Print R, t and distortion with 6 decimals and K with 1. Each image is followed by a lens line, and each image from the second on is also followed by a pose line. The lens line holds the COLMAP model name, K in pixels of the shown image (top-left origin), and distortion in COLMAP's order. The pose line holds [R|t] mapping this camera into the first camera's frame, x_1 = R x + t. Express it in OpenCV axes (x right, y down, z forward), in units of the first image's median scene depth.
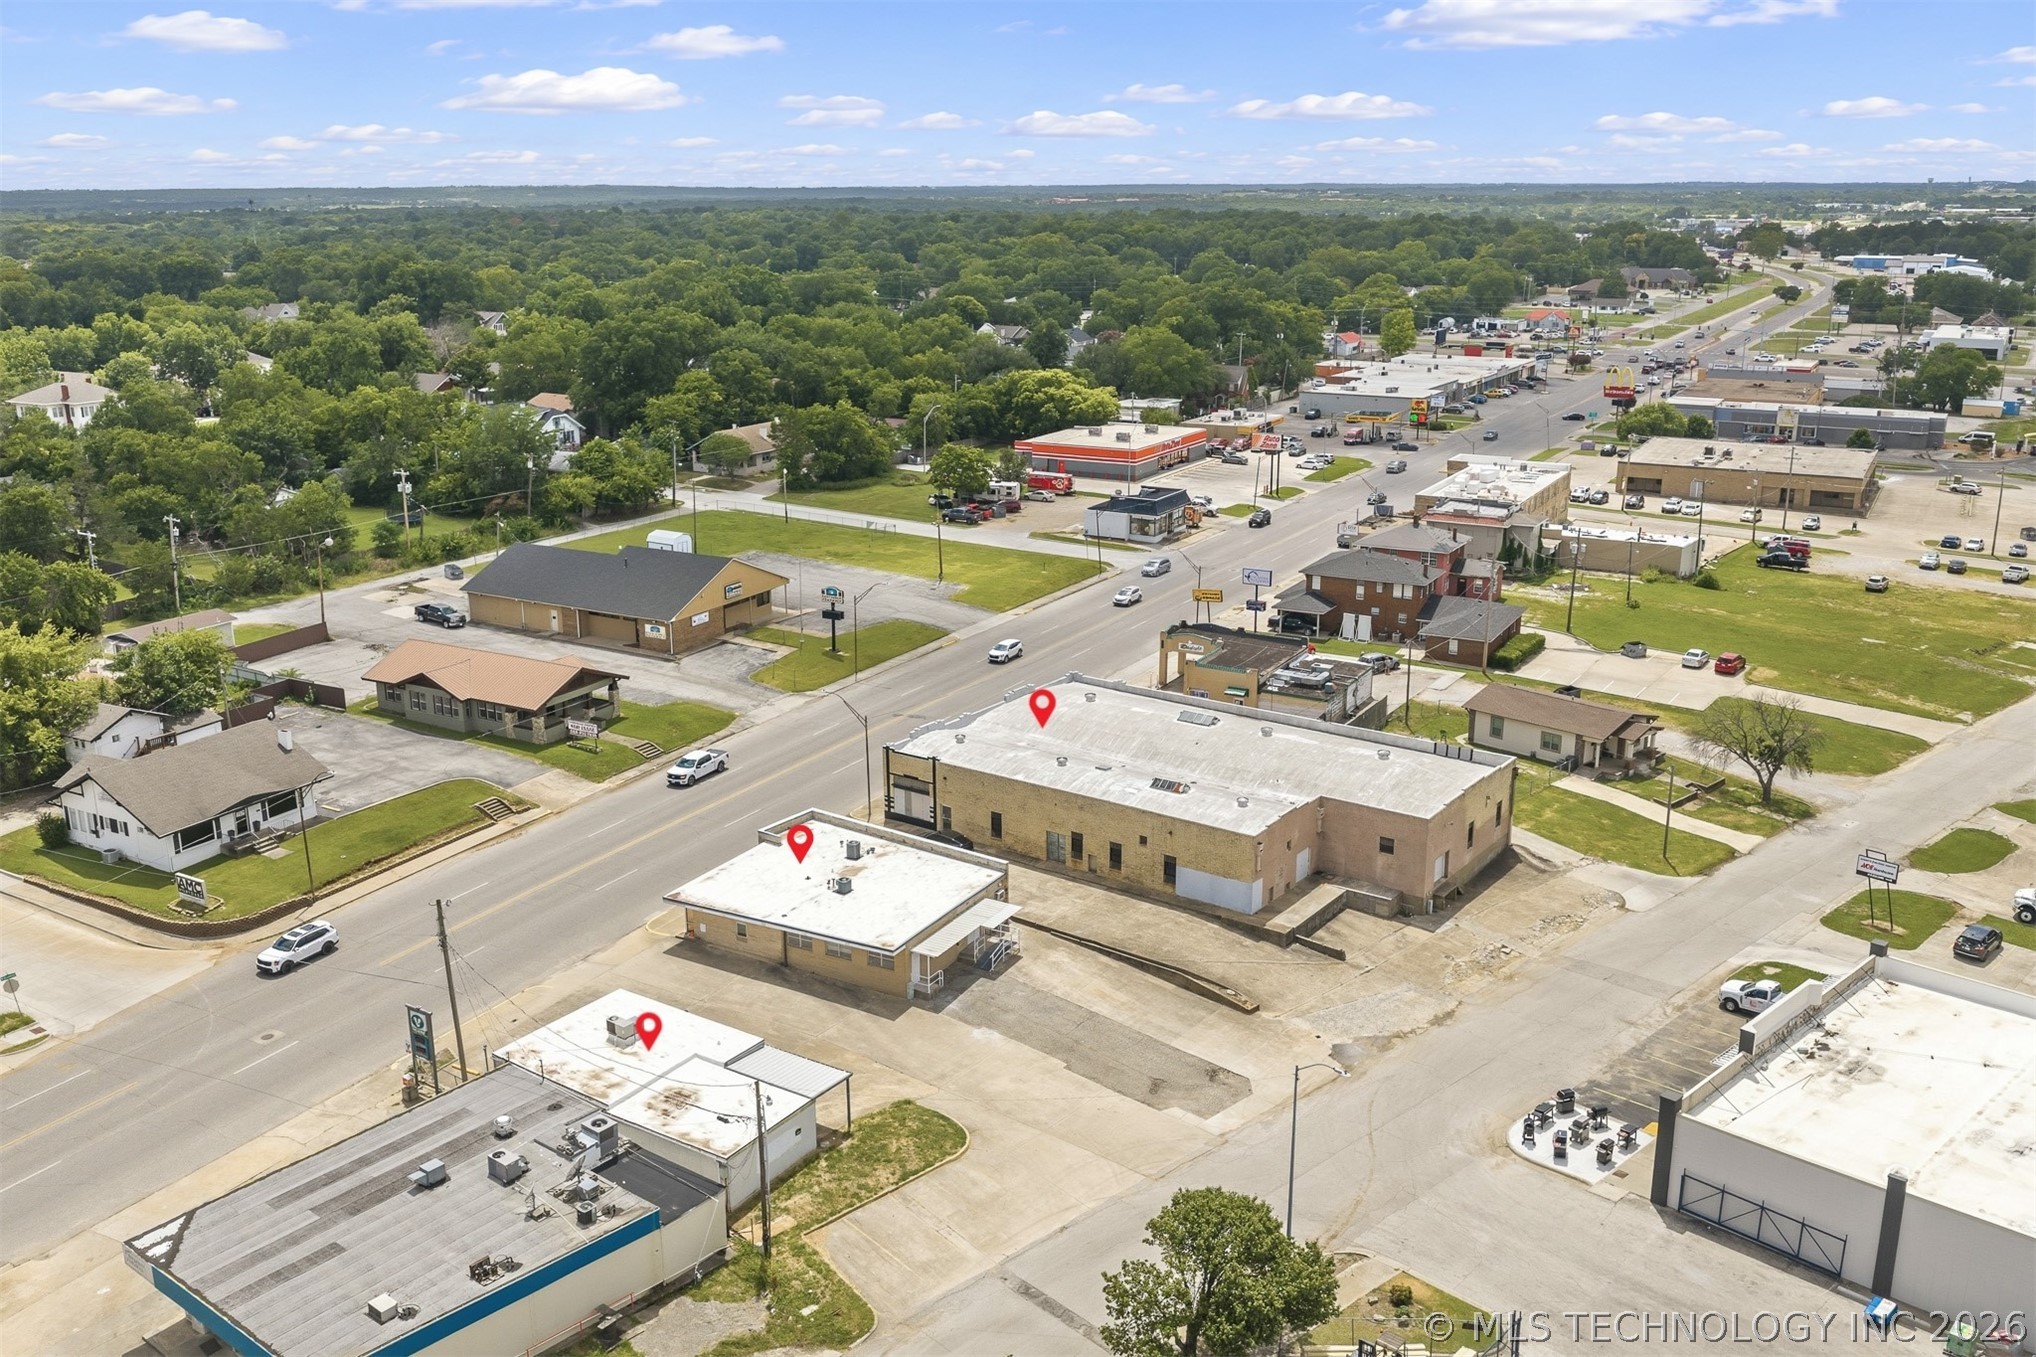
lens RADIAL K [[1735.6, 0, 1020.2], [0, 1735.6, 631.3], [0, 0, 1]] dist [0.011336, -0.015304]
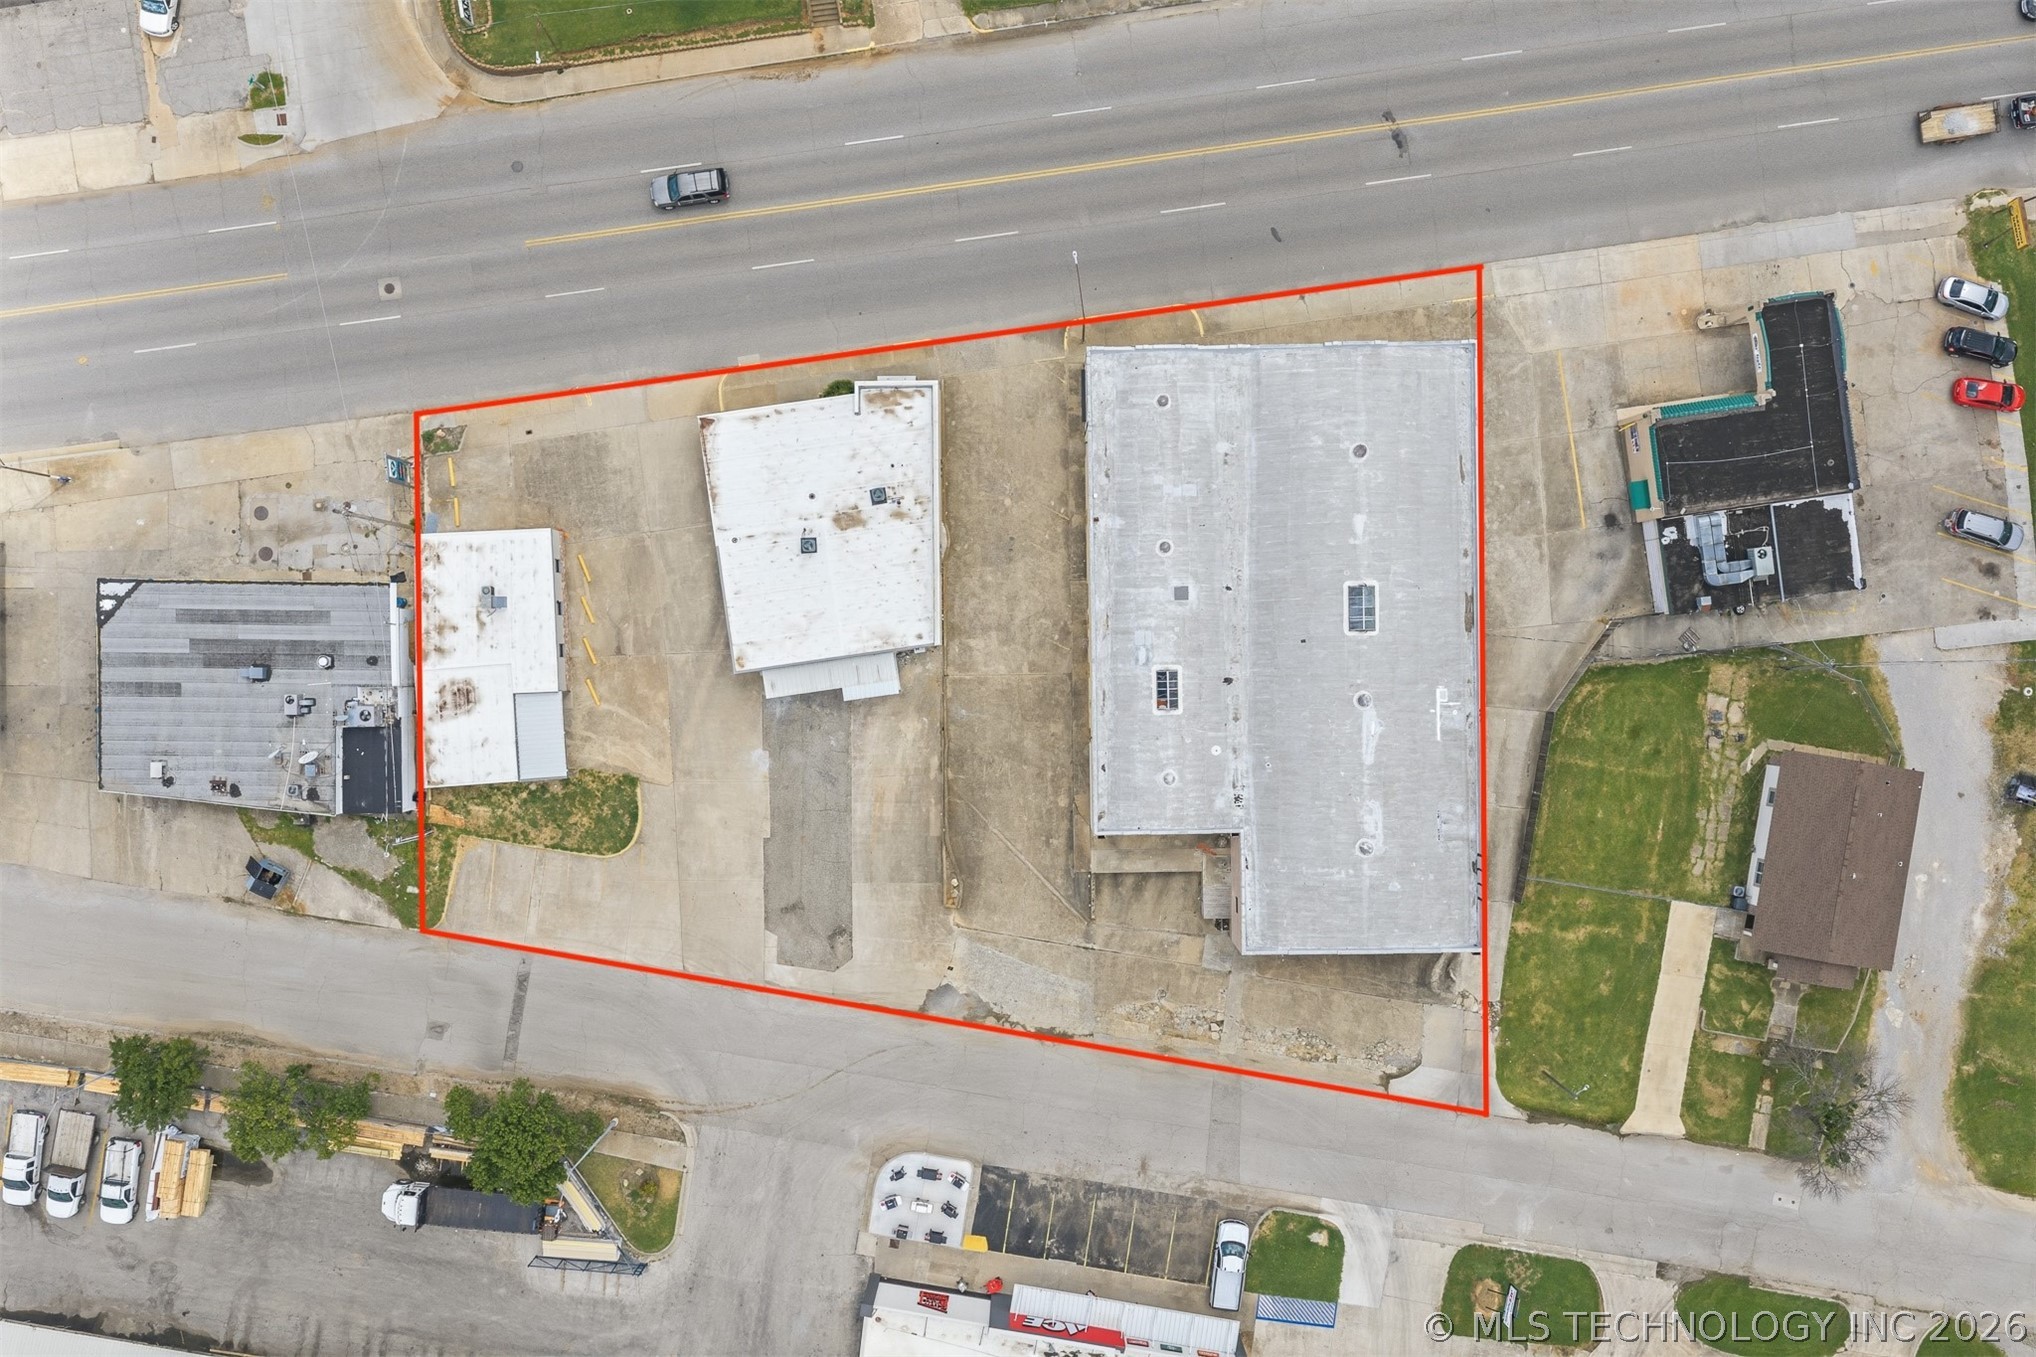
lens RADIAL K [[1677.8, 0, 1018.0], [0, 1677.8, 678.5], [0, 0, 1]] dist [-0.002764, -0.000837]
pose [[0.600828, 0.799296, 0.011482, 0.020511], [-0.204760, 0.140001, 0.968748, -0.673479], [0.772709, -0.584402, 0.247780, 0.642892]]
